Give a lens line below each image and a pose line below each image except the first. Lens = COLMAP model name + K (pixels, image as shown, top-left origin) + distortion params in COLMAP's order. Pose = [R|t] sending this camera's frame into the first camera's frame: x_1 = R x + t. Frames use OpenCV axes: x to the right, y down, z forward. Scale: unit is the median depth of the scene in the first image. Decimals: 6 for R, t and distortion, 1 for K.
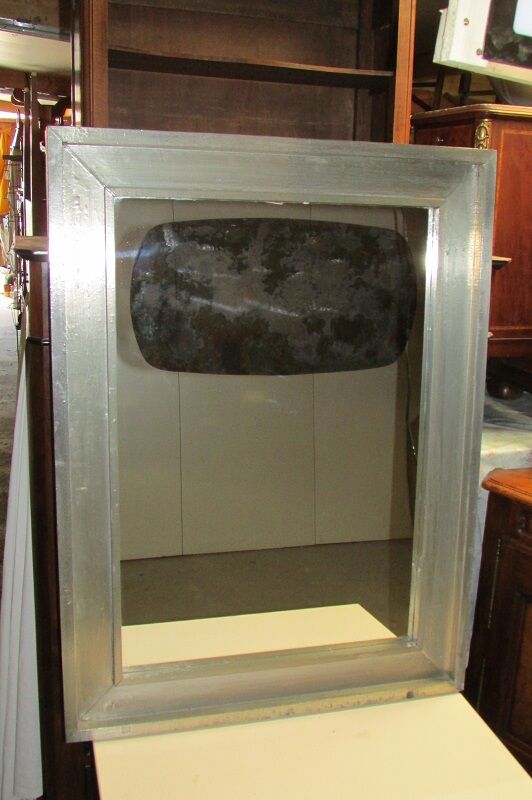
lens RADIAL K [[857.2, 0, 266.0], [0, 857.2, 400.0], [0, 0, 1]] dist [-0.007164, 0.001213]
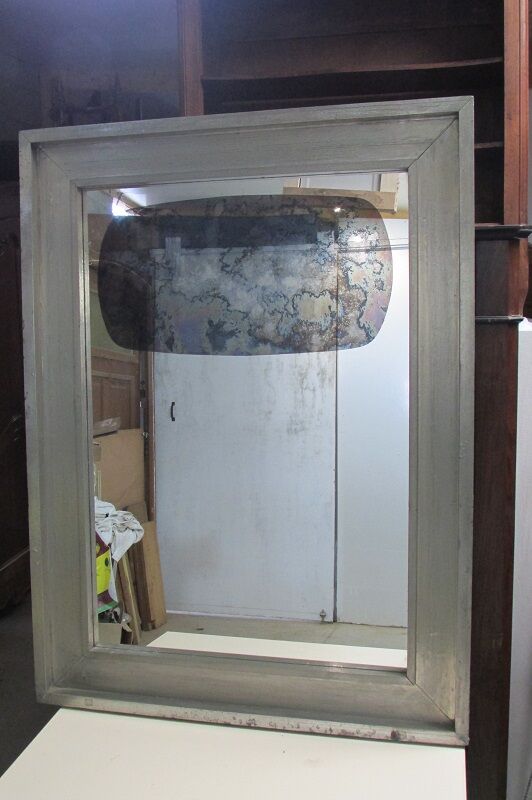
lens RADIAL K [[857.2, 0, 266.0], [0, 857.2, 400.0], [0, 0, 1]] dist [-0.007164, 0.001213]
pose [[0.879455, 0.023257, -0.475413, 0.462207], [-0.068338, 0.994627, -0.077760, 0.084581], [0.471050, 0.100875, 0.876319, 0.151814]]
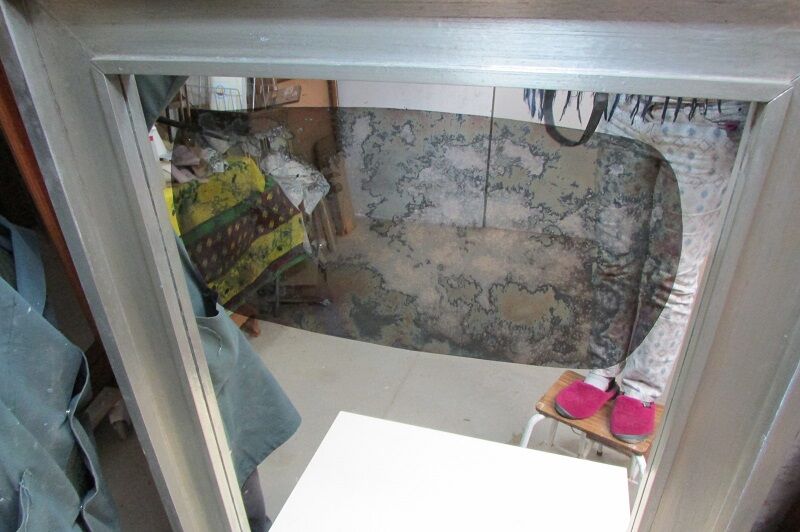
lens RADIAL K [[575.6, 0, 400.0], [0, 575.6, 266.0], [0, 0, 1]] dist [-0.006490, -0.000485]
pose [[0.854956, 0.252917, -0.452861, 0.177507], [-0.063085, 0.917288, 0.393195, -0.234863], [0.514850, -0.307596, 0.800197, 0.614678]]
